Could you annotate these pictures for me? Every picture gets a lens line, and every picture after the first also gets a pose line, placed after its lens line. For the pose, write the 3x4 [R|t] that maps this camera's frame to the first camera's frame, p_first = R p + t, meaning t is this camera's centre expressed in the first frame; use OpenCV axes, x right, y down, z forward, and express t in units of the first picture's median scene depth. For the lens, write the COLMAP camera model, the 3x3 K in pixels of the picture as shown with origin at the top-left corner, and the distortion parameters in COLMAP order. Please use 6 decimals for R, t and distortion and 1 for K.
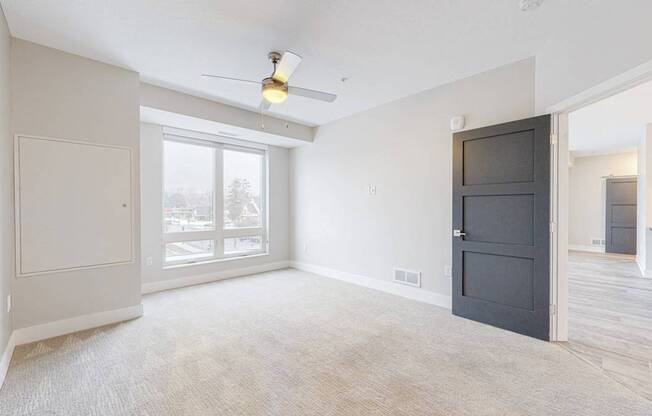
lens RADIAL K [[275.1, 0, 323.2], [0, 275.1, 209.7], [0, 0, 1]] dist [0.020400, 0.000510]
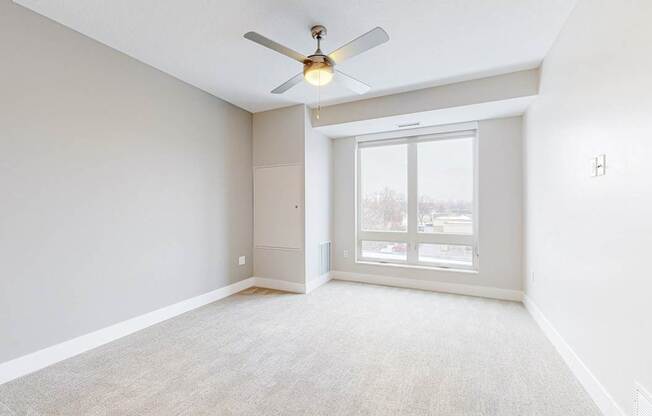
lens RADIAL K [[275.1, 0, 326.5], [0, 275.1, 207.4], [0, 0, 1]] dist [0.020400, 0.000510]
pose [[0.378678, -0.005324, -0.925513, 0.369150], [-0.007343, 0.999935, -0.008757, 0.000472], [0.925500, 0.010112, 0.378614, 0.413183]]
